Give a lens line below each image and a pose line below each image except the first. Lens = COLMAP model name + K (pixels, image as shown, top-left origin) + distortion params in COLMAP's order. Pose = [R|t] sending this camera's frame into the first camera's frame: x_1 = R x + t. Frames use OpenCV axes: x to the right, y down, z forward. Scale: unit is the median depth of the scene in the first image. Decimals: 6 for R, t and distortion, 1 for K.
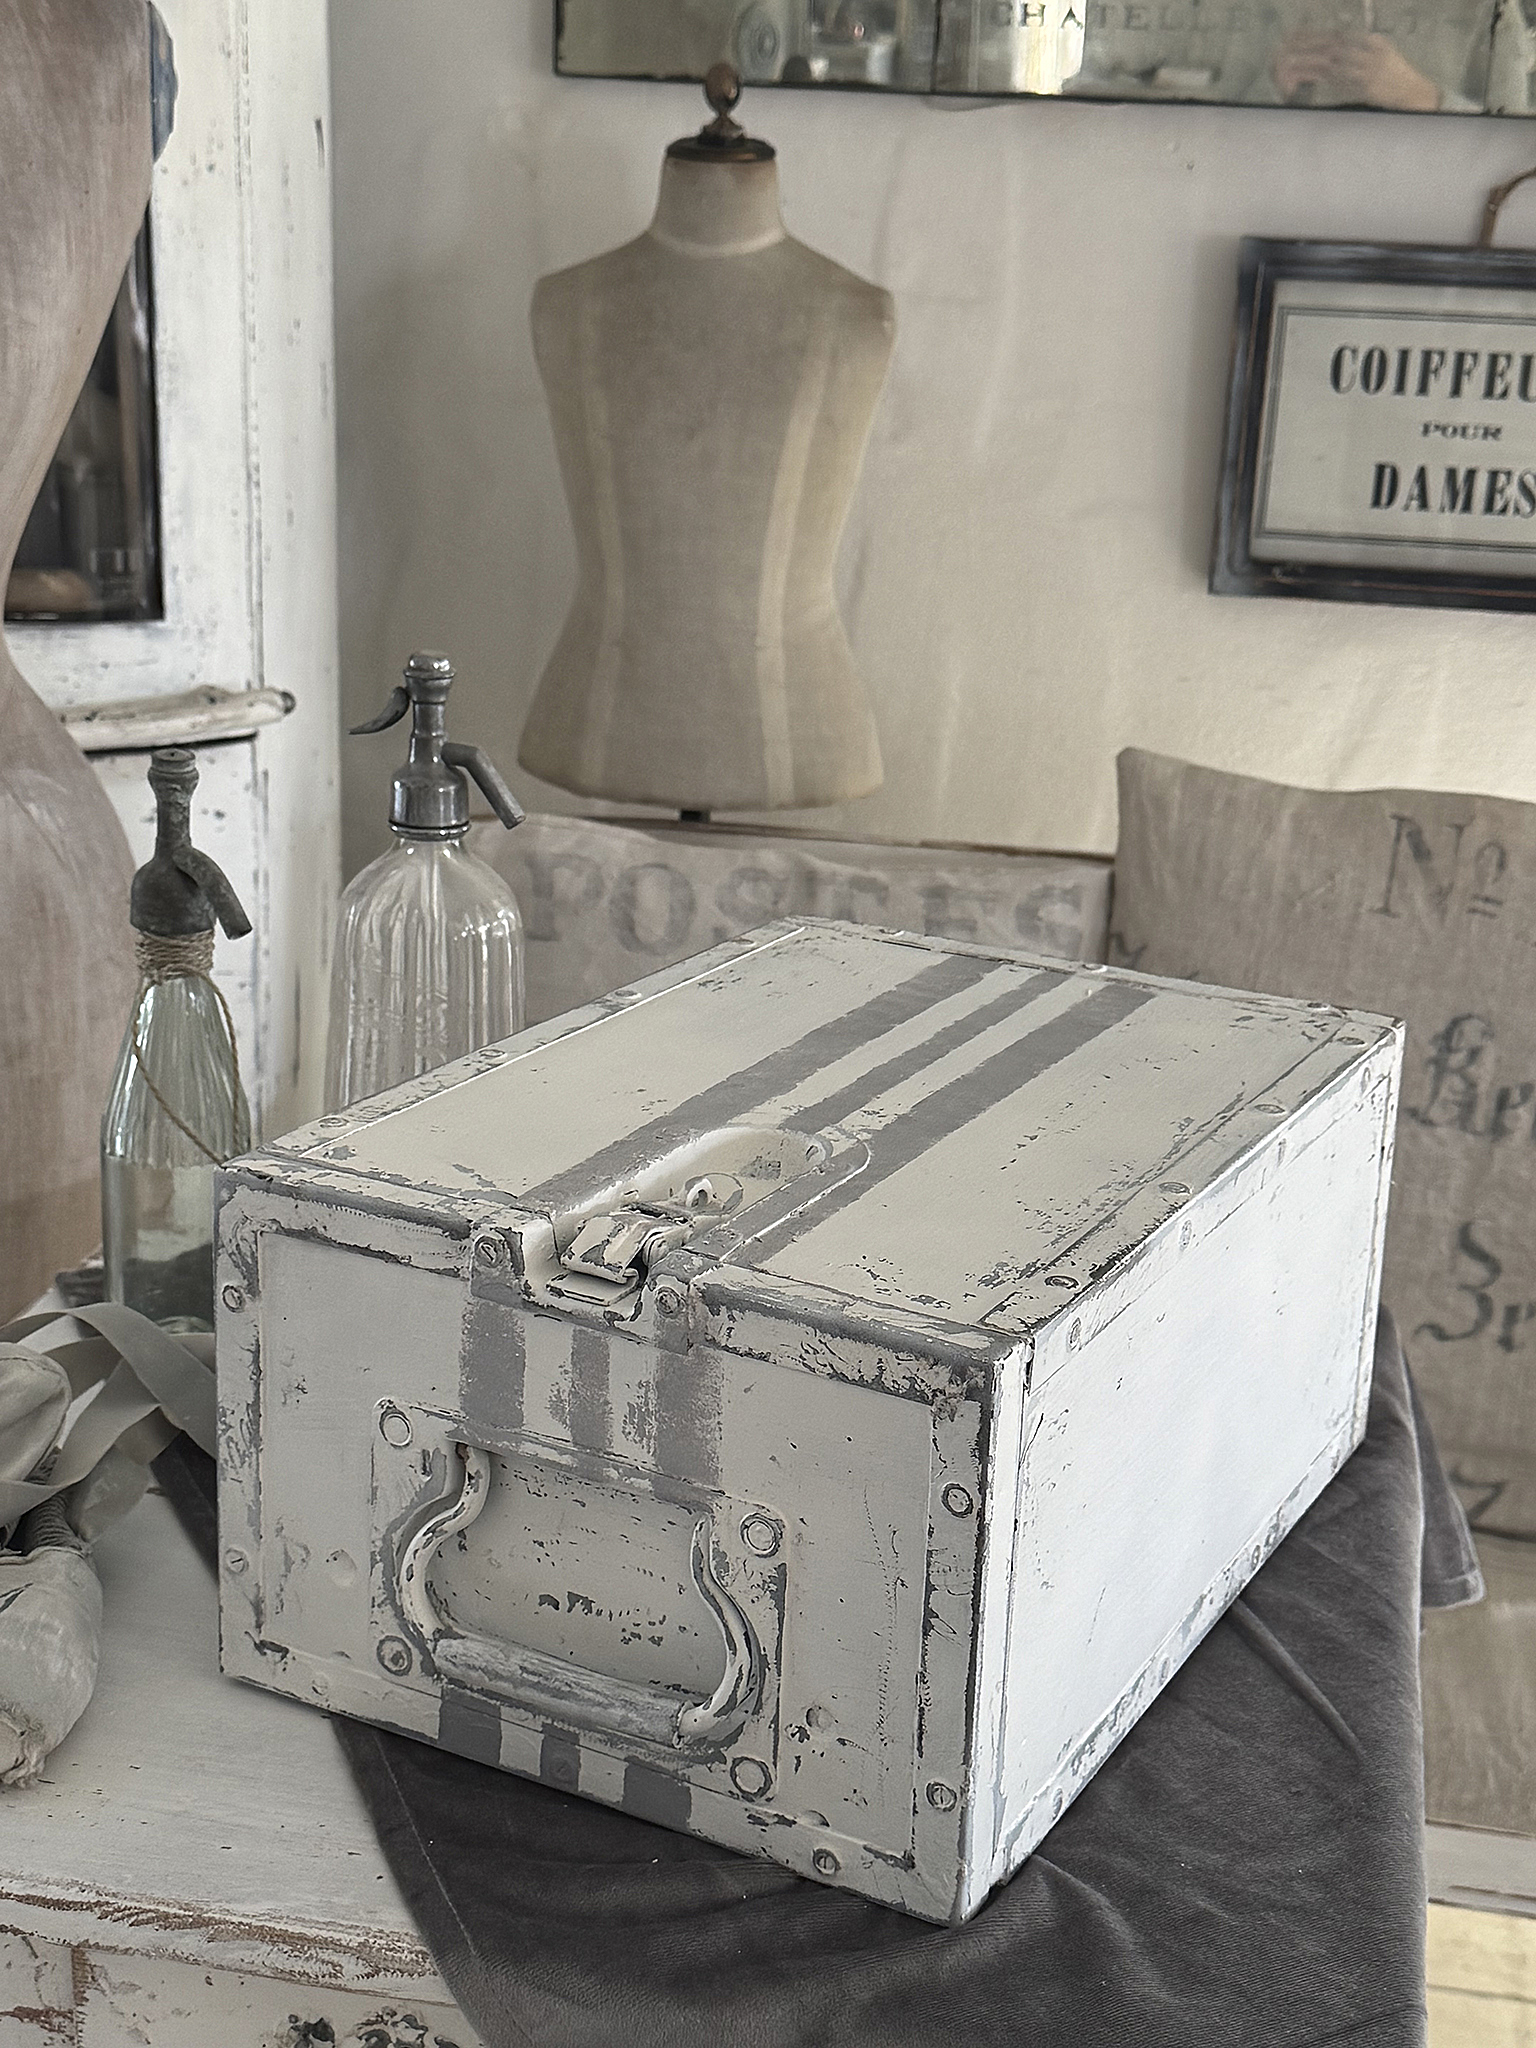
lens RADIAL K [[2832.7, 0, 768.0], [0, 2832.7, 1024.0], [0, 0, 1]] dist [0.199359, -0.416089]
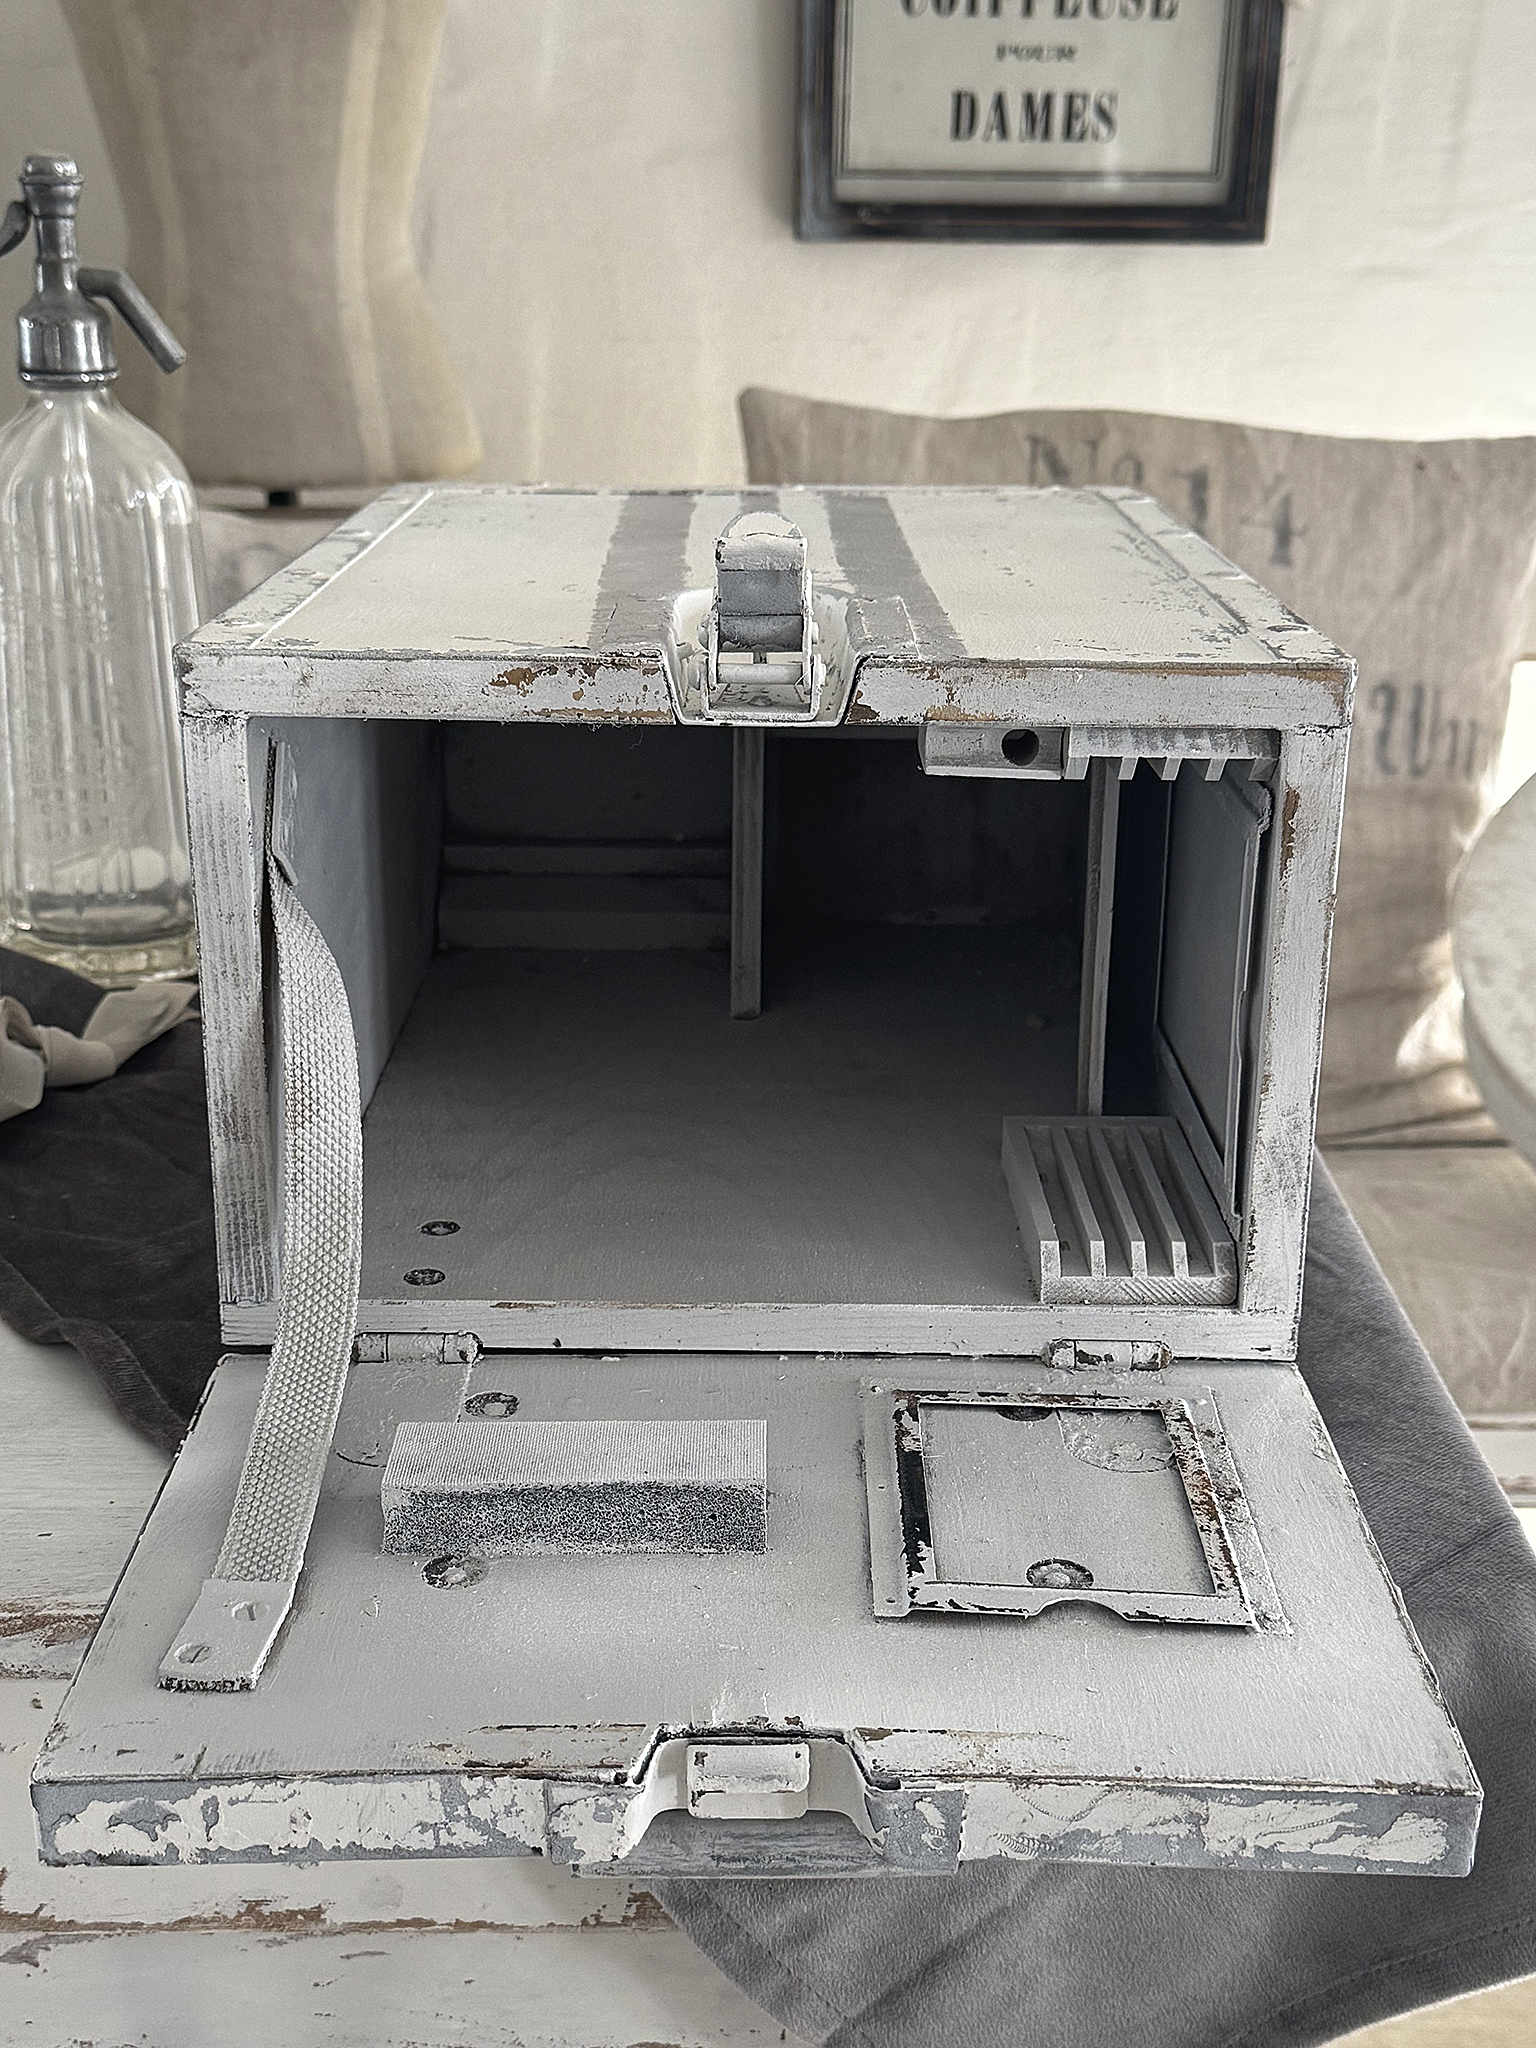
lens RADIAL K [[2605.7, 0, 762.6], [0, 2605.7, 1030.7], [0, 0, 1]] dist [0.223135, -0.579612]
pose [[0.977282, -0.102701, 0.185396, -0.054363], [0.090624, 0.993242, 0.072503, 0.053028], [-0.191589, -0.054055, 0.979986, 0.122837]]
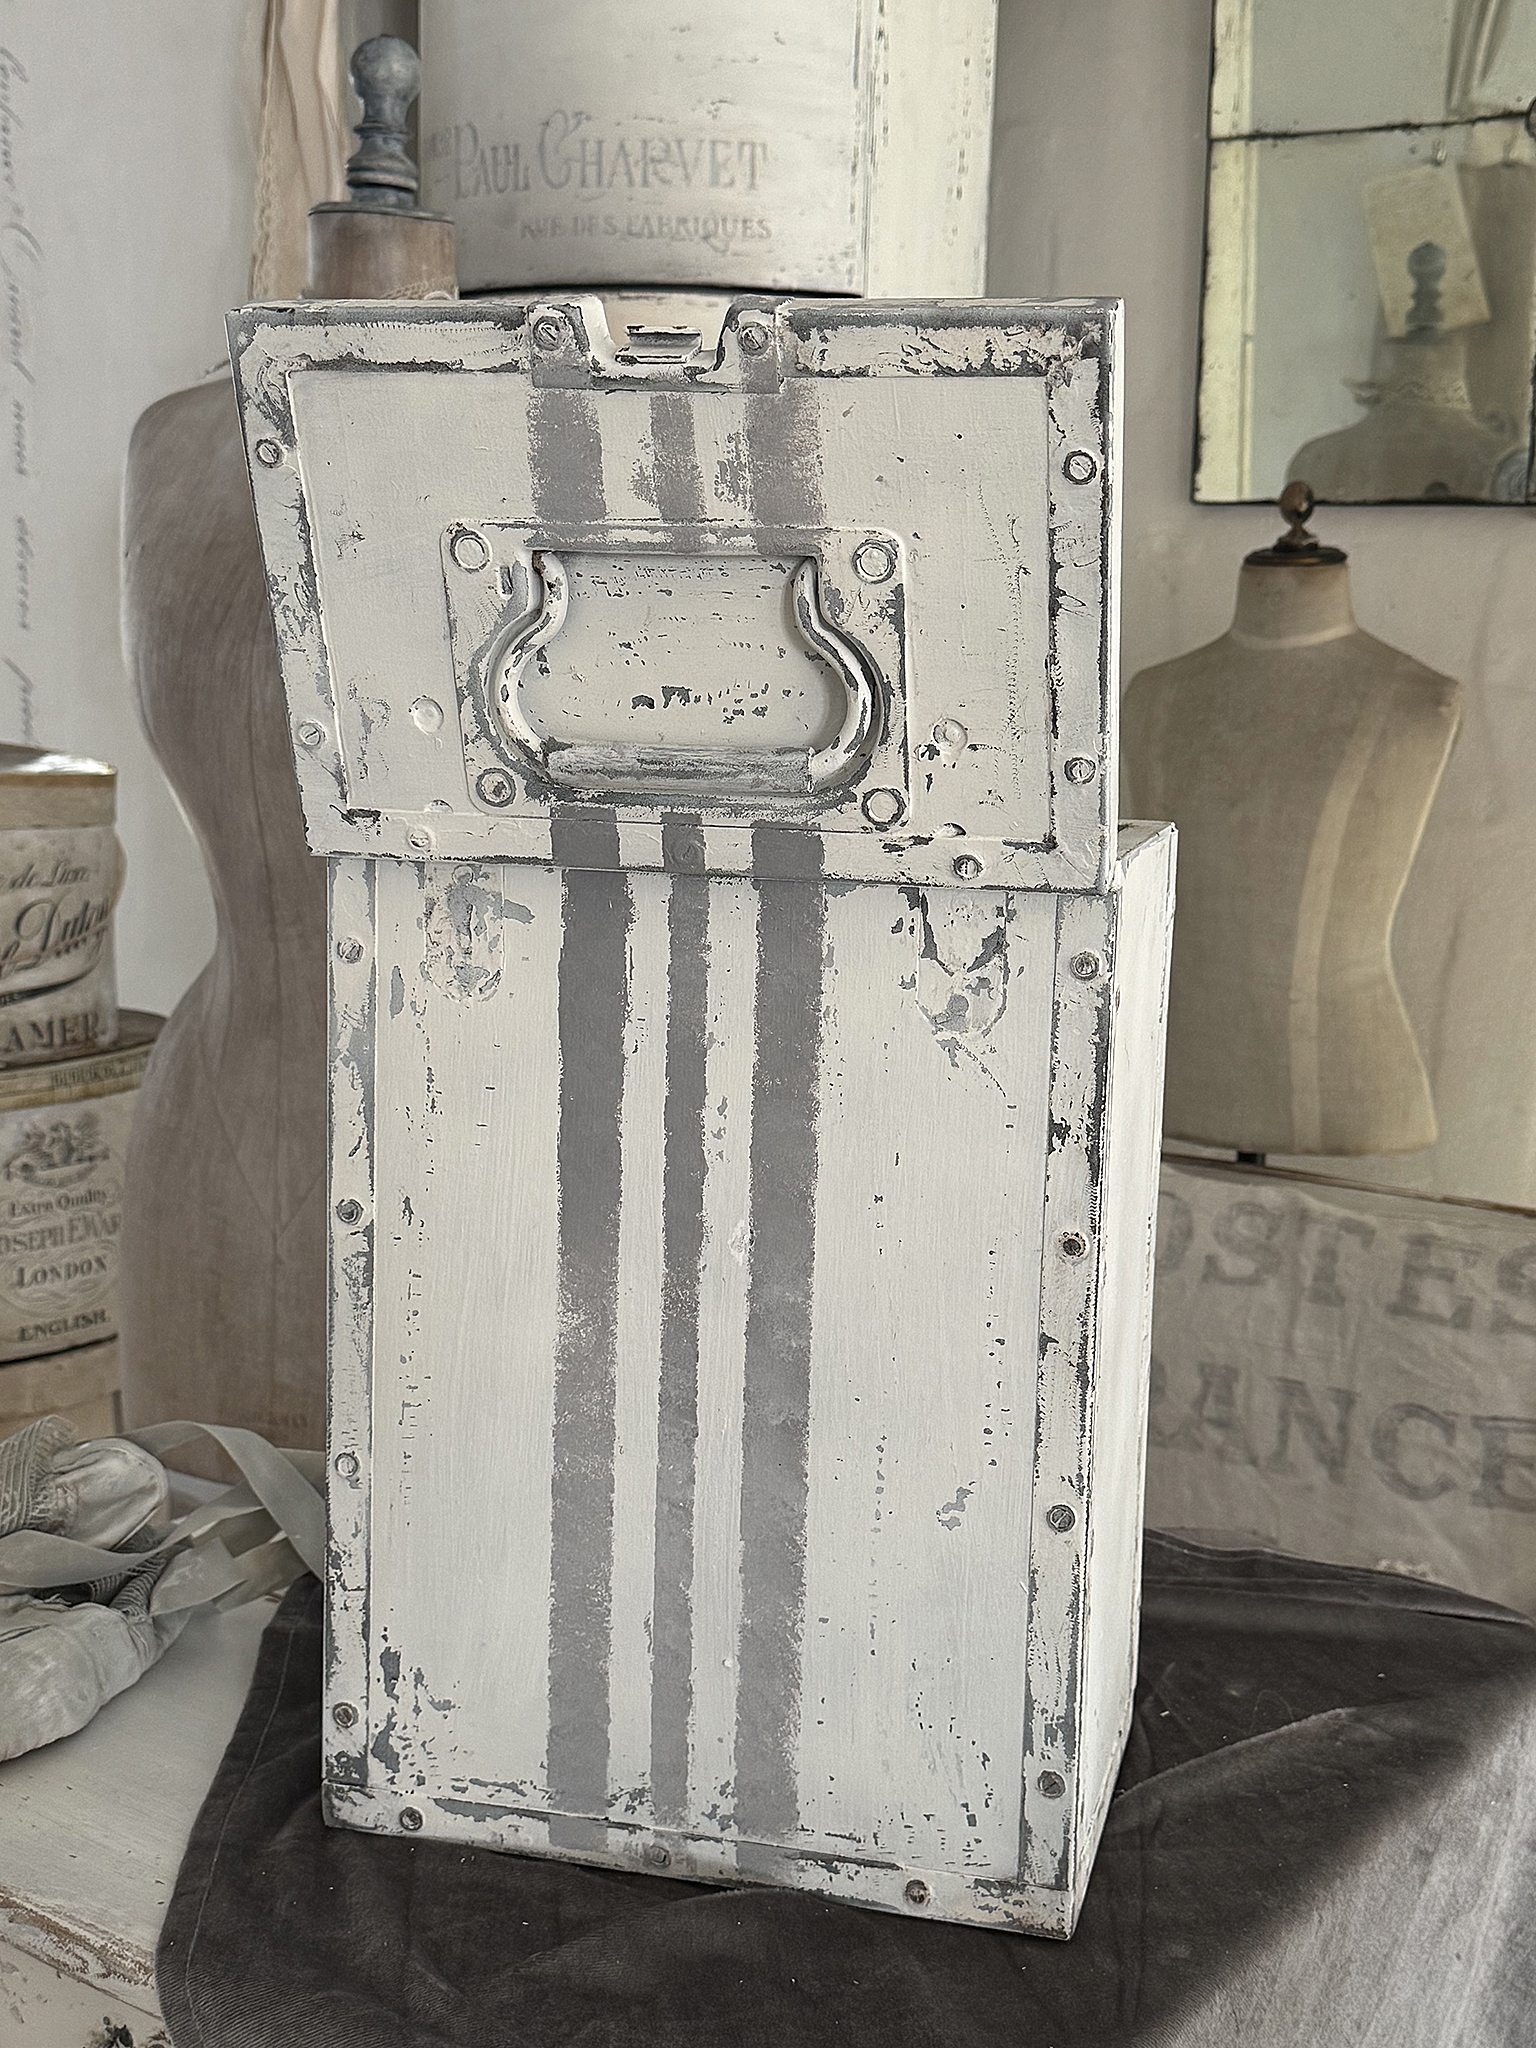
lens RADIAL K [[2605.7, 0, 762.6], [0, 2605.7, 1030.7], [0, 0, 1]] dist [0.223135, -0.579612]
pose [[0.908250, 0.054621, -0.414848, 0.230762], [-0.117460, 0.984860, -0.127490, 0.027708], [0.401604, 0.164521, 0.900915, 0.038031]]
